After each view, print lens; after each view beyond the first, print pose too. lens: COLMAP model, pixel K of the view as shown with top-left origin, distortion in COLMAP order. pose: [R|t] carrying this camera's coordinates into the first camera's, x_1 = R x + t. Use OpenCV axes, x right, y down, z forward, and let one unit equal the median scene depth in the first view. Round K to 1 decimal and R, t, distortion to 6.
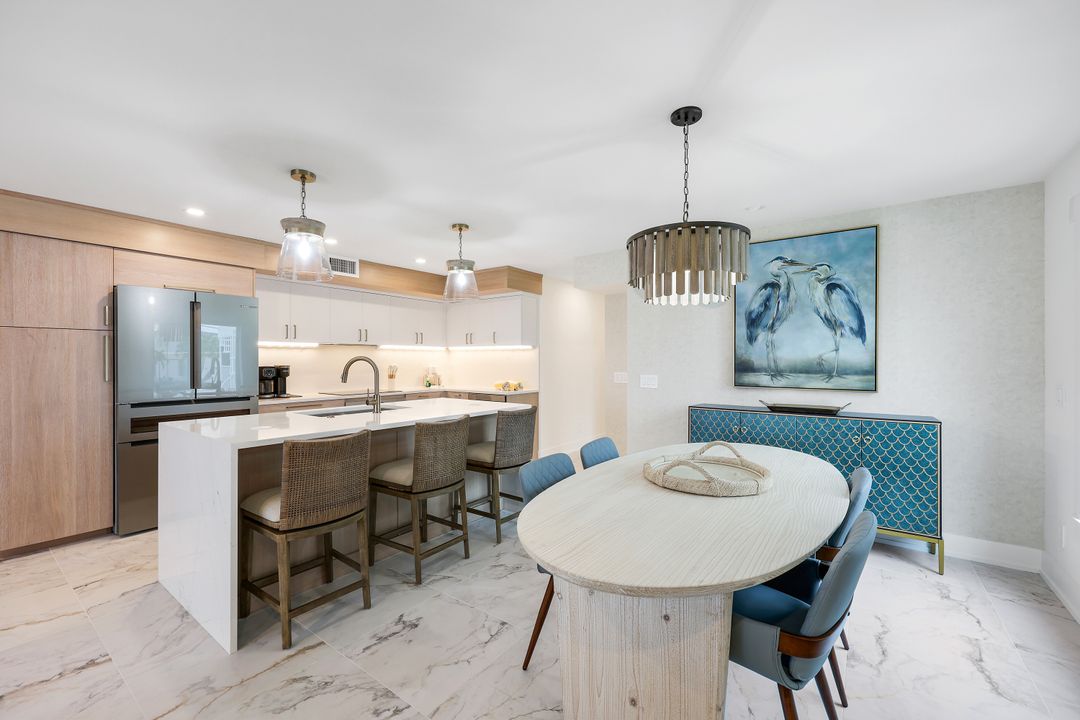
lens RADIAL K [[446.2, 0, 540.5], [0, 446.2, 360.9], [0, 0, 1]] dist [0.003821, -0.000282]
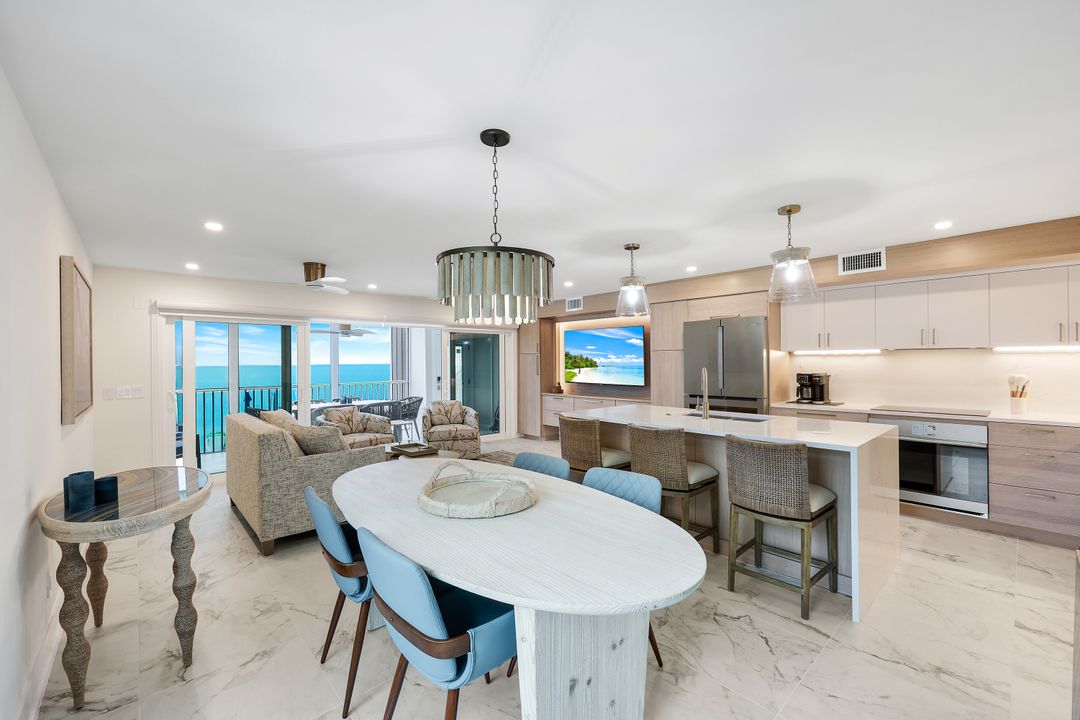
lens RADIAL K [[439.9, 0, 537.3], [0, 439.9, 359.5], [0, 0, 1]] dist [0.002954, -0.000333]
pose [[-0.198935, -0.004523, -0.980002, 0.695754], [0.003507, 0.999980, -0.005328, -0.023364], [0.980006, -0.004497, -0.198915, 0.712519]]
